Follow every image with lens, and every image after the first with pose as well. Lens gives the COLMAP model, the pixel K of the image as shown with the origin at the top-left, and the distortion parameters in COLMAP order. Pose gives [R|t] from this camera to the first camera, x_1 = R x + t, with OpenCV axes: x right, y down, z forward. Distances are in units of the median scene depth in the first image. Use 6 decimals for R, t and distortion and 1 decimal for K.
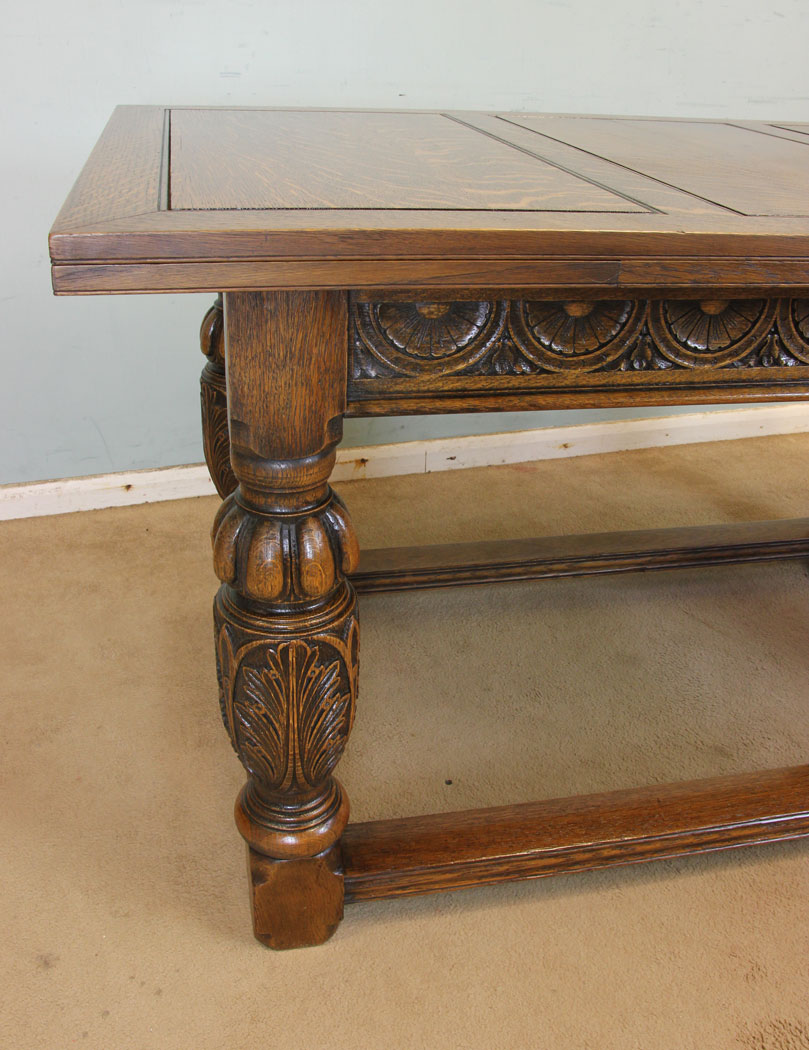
lens RADIAL K [[995.4, 0, 404.5], [0, 995.4, 504.1], [0, 0, 1]] dist [-0.099005, 0.000000]
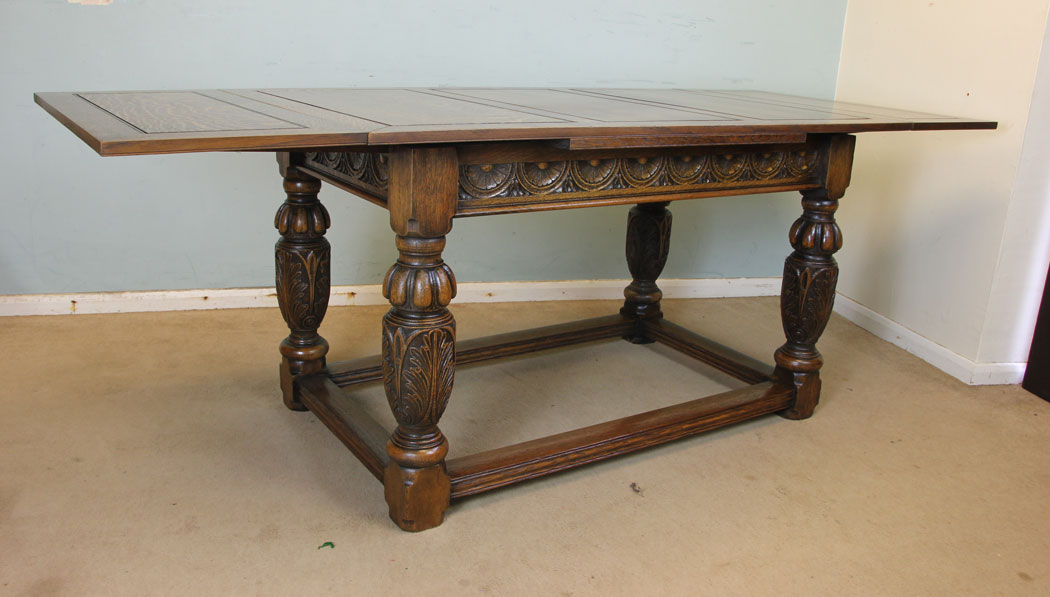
lens RADIAL K [[900.2, 0, 502.7], [0, 900.2, 267.0], [0, 0, 1]] dist [-0.119284, 0.073946]
pose [[0.937620, -0.087158, 0.336560, -0.514875], [0.150283, 0.974557, -0.166296, 0.295478], [-0.313502, 0.206502, 0.926862, -0.691832]]
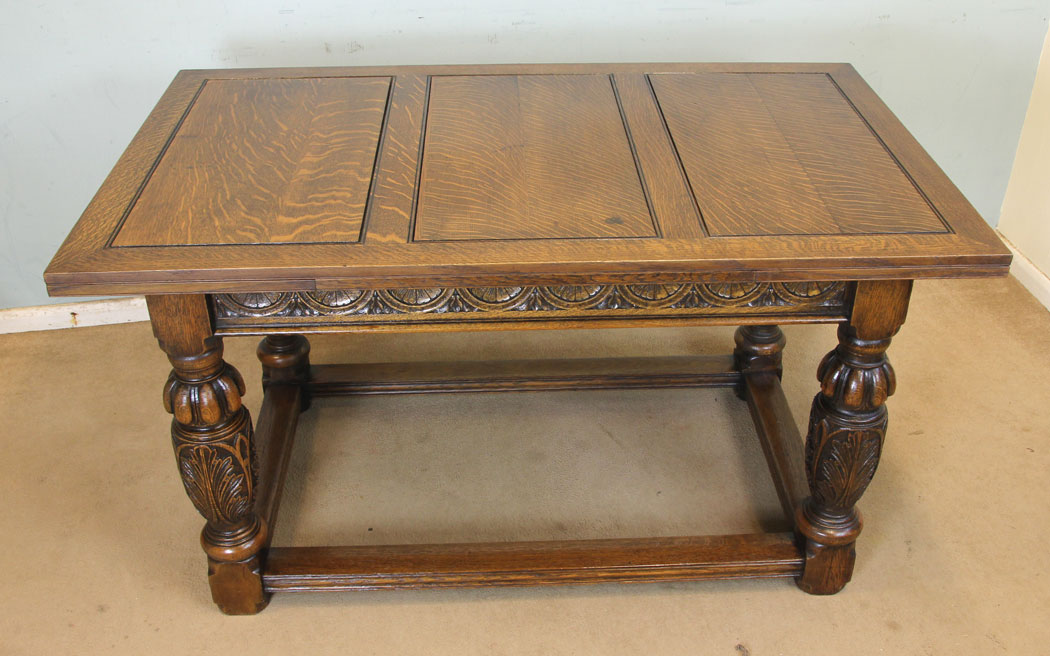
lens RADIAL K [[1098.5, 0, 552.1], [0, 1098.5, 333.1], [0, 0, 1]] dist [-0.098248, 0.000000]
pose [[0.988383, 0.055121, -0.141632, 0.718978], [-0.041421, 0.994332, 0.097924, -0.265387], [0.146227, -0.090920, 0.985064, -0.805308]]
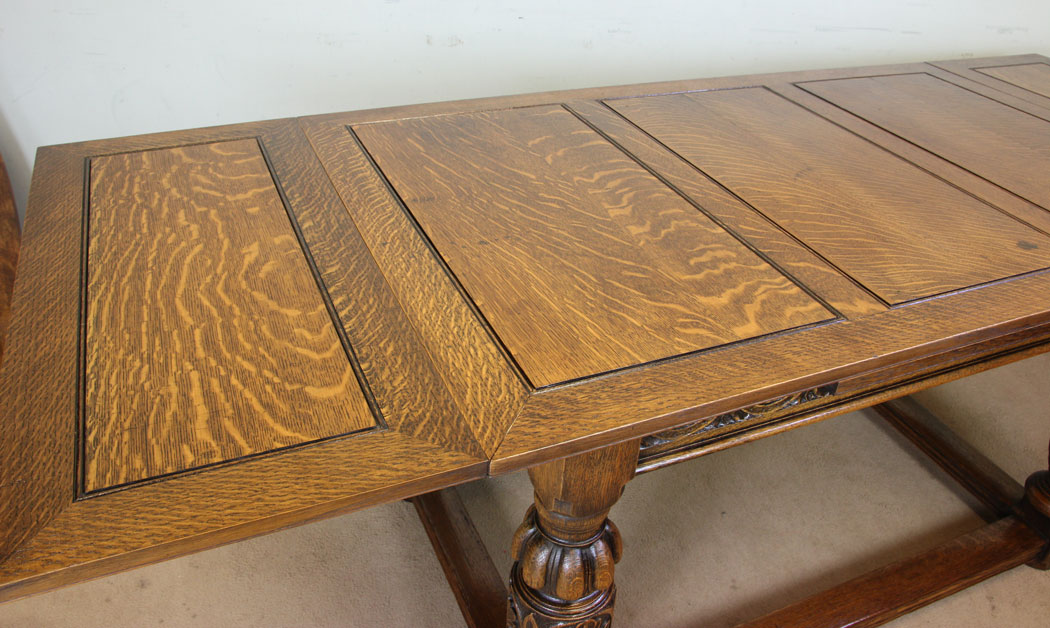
lens RADIAL K [[834.2, 0, 515.6], [0, 834.2, 284.6], [0, 0, 1]] dist [-0.116534, 0.061624]
pose [[0.980909, -0.094698, 0.169855, -0.308721], [0.080099, 0.992638, 0.090849, -0.377747], [-0.177207, -0.075509, 0.981273, -0.062733]]
